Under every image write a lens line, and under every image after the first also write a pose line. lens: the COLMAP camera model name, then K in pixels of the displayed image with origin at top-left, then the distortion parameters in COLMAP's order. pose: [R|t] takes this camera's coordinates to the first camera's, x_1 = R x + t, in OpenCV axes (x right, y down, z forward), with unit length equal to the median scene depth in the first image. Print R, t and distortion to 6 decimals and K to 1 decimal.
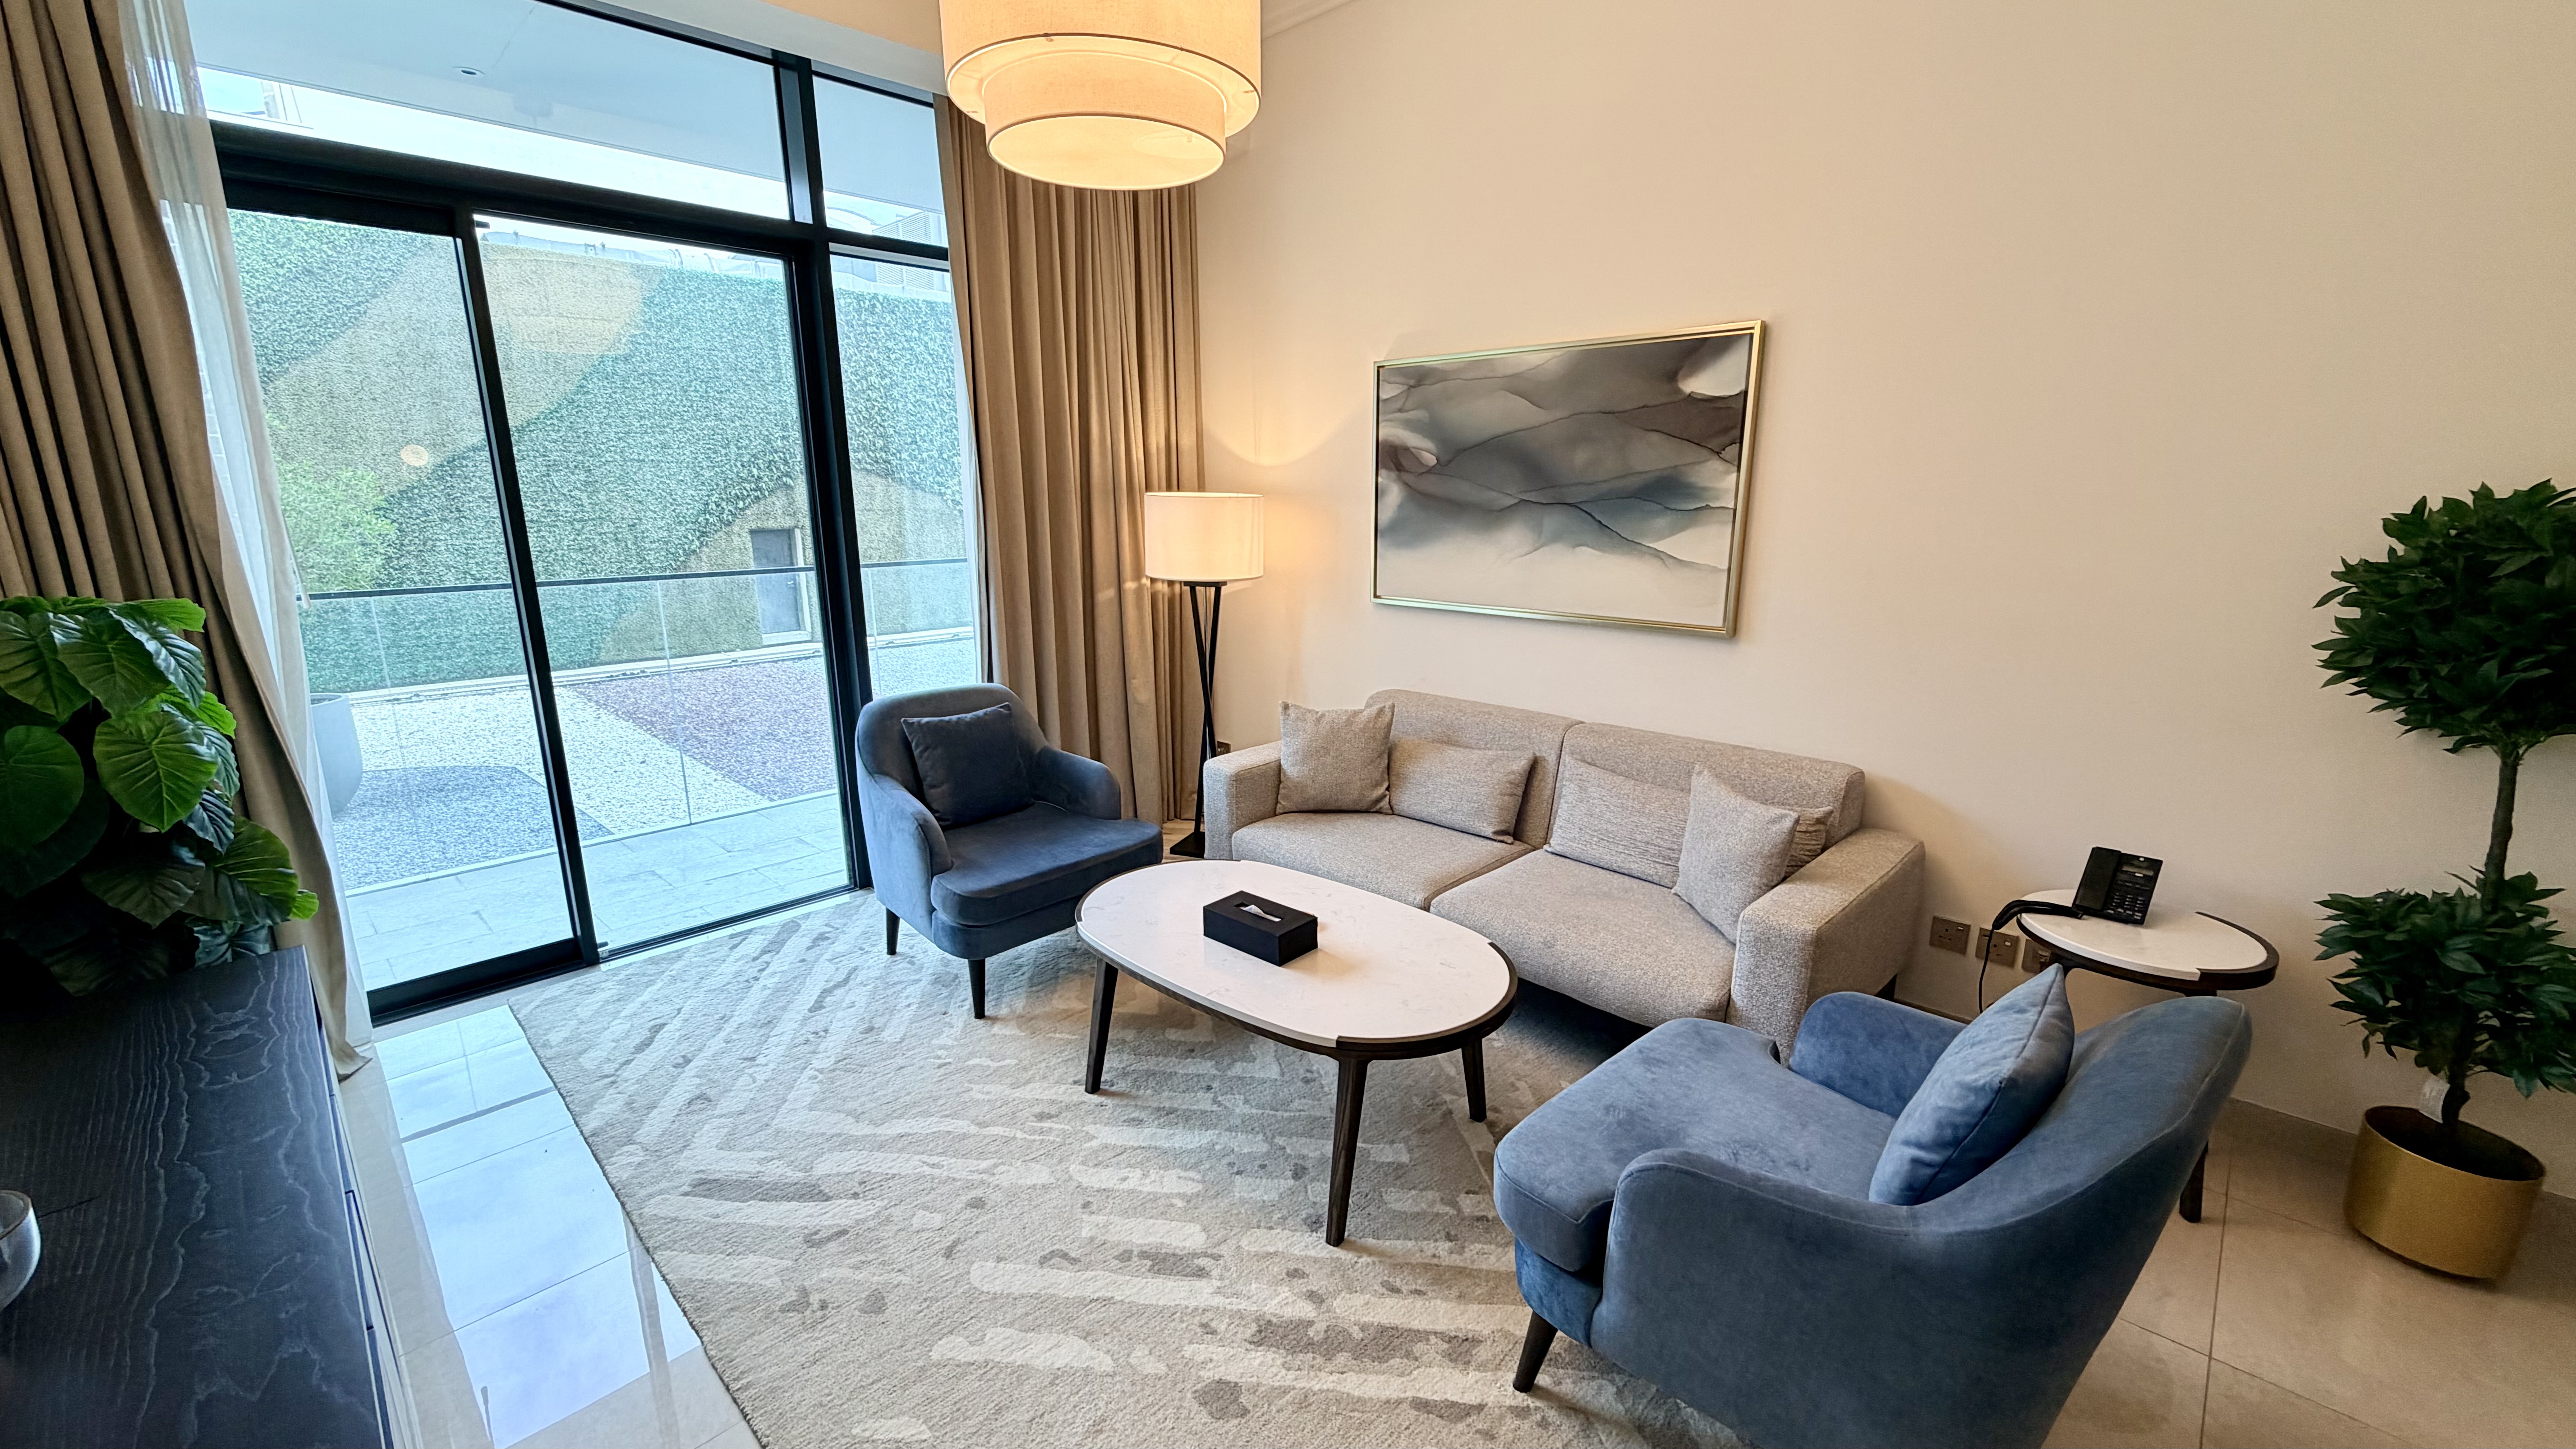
lens RADIAL K [[1022.3, 0, 1278.7], [0, 1022.3, 729.1], [0, 0, 1]] dist [-0.001900, -0.000406]
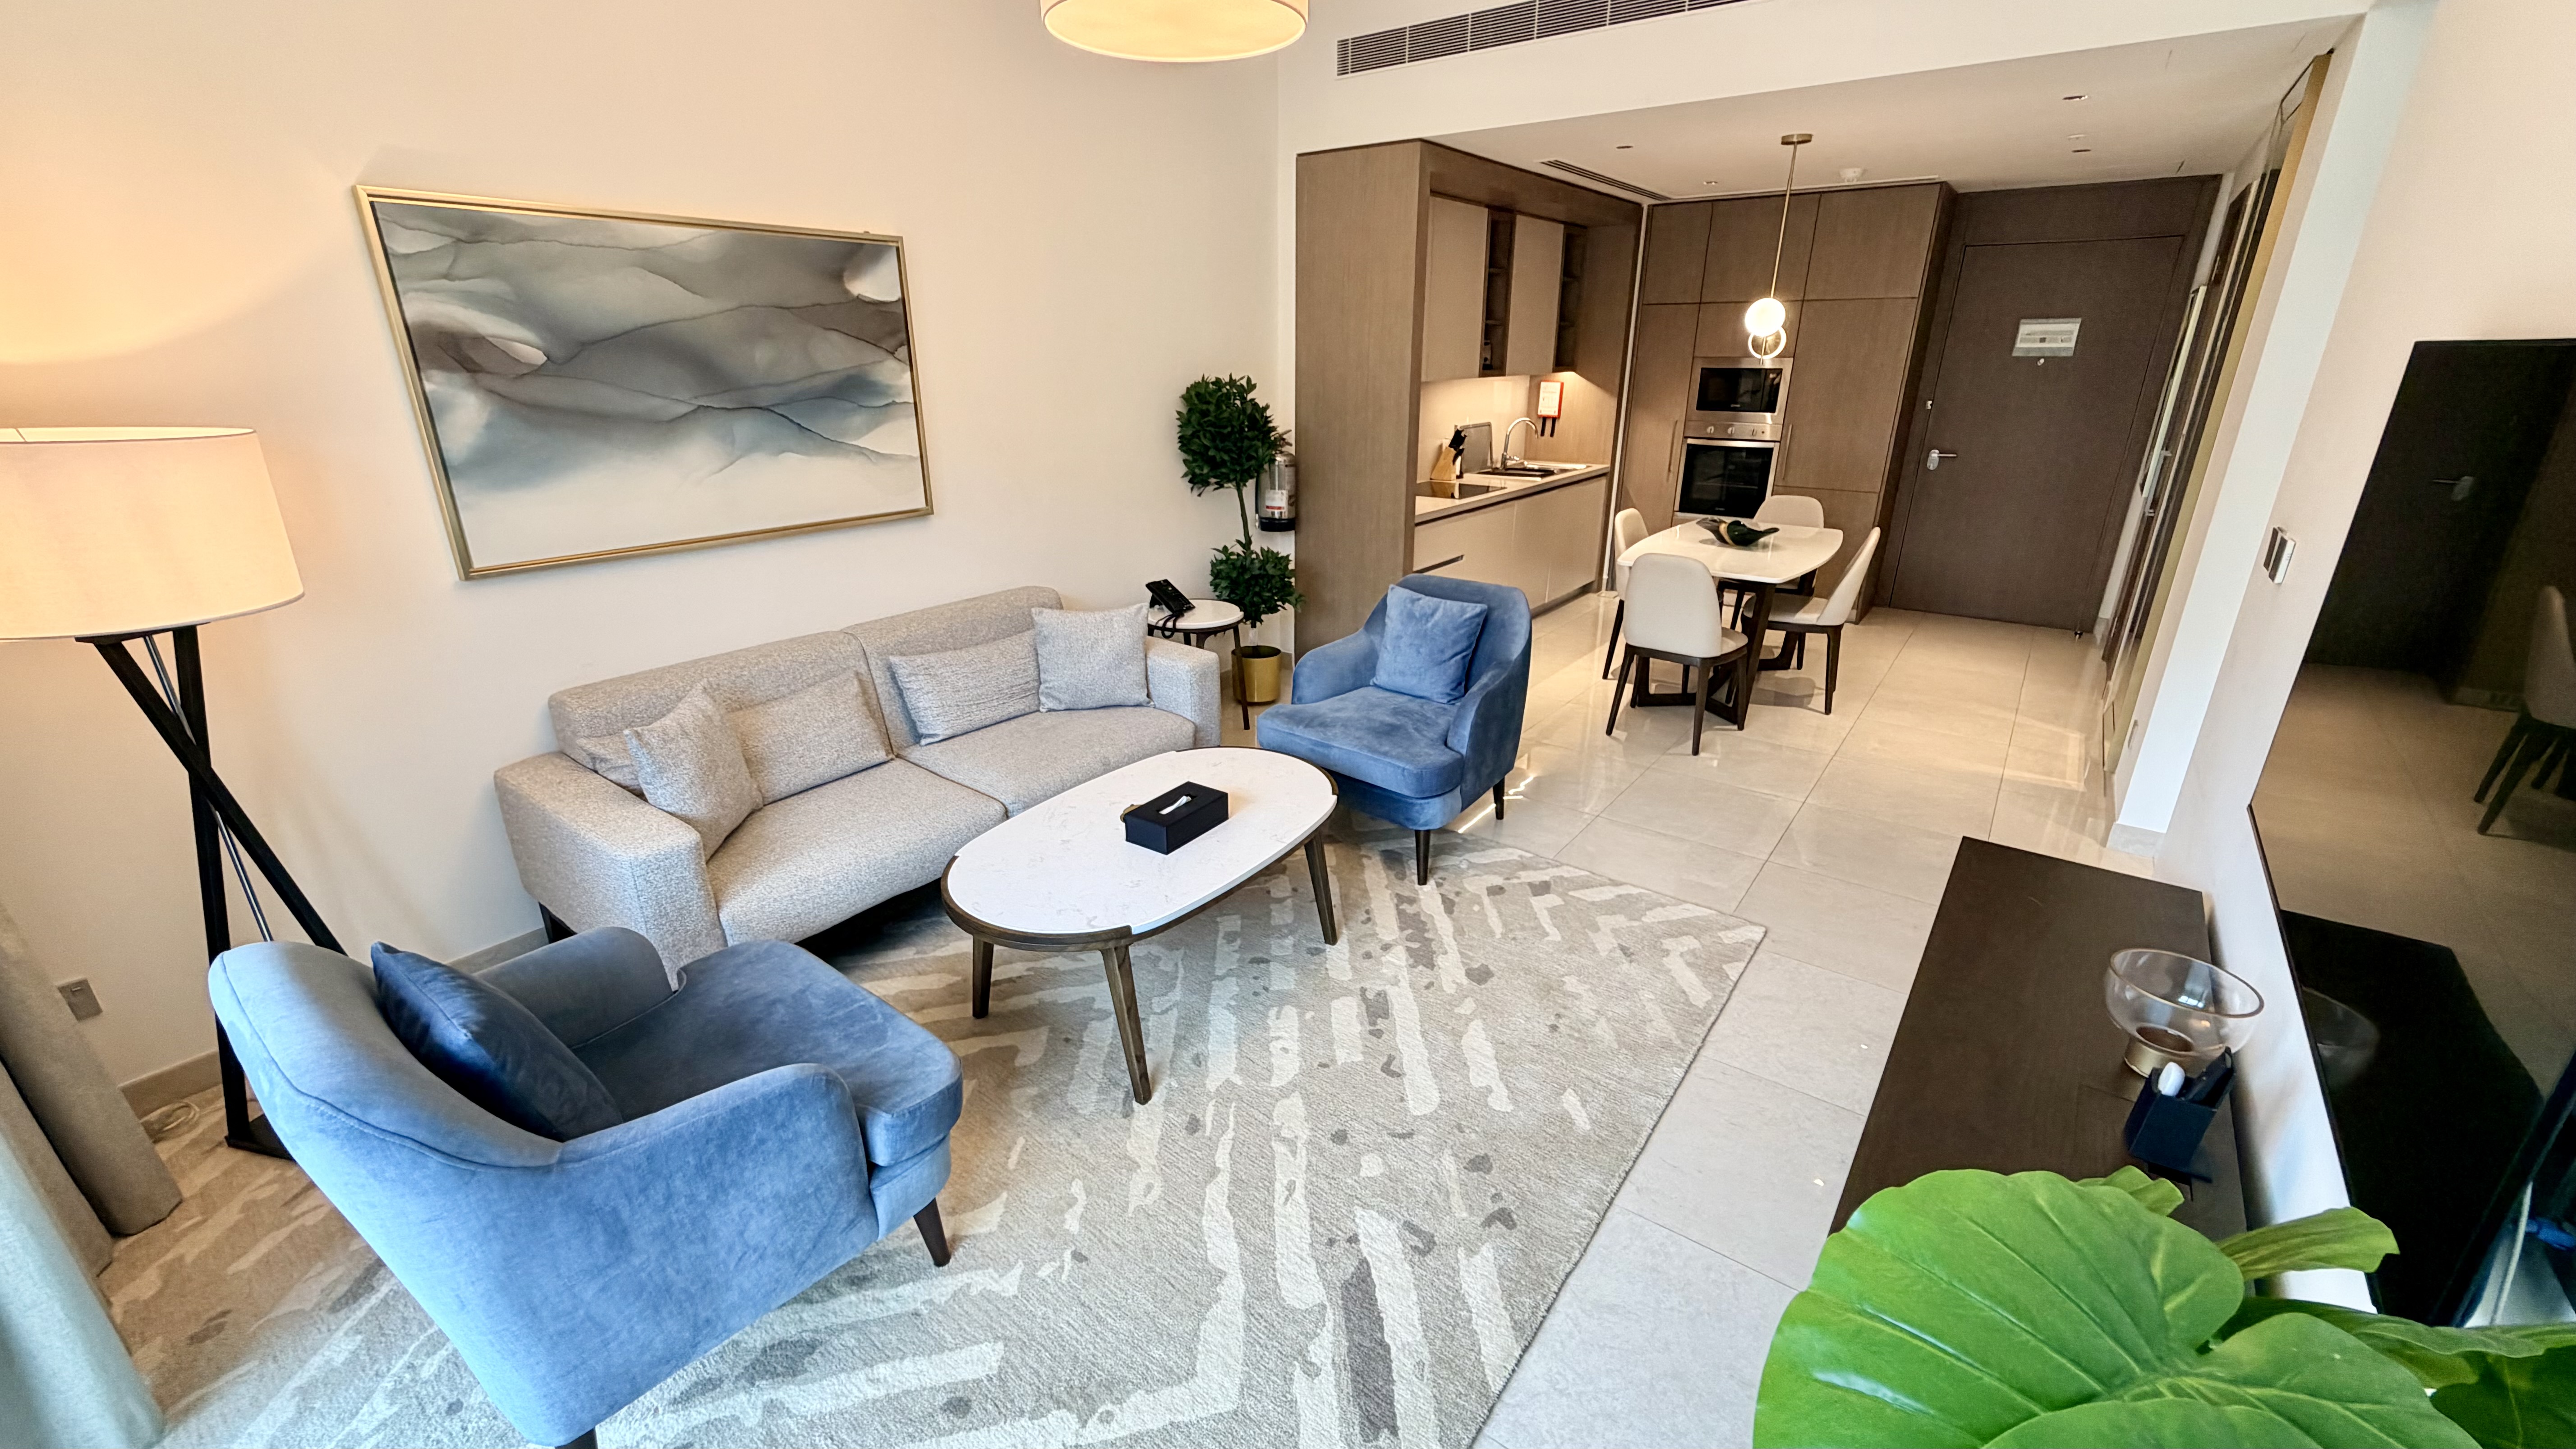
lens RADIAL K [[1022.3, 0, 1276.1], [0, 1022.3, 730.9], [0, 0, 1]] dist [-0.001900, -0.000406]
pose [[-0.124370, -0.346358, 0.929822, -0.747004], [0.230650, 0.901336, 0.366598, -0.194010], [-0.965056, 0.260057, -0.032211, 0.679131]]
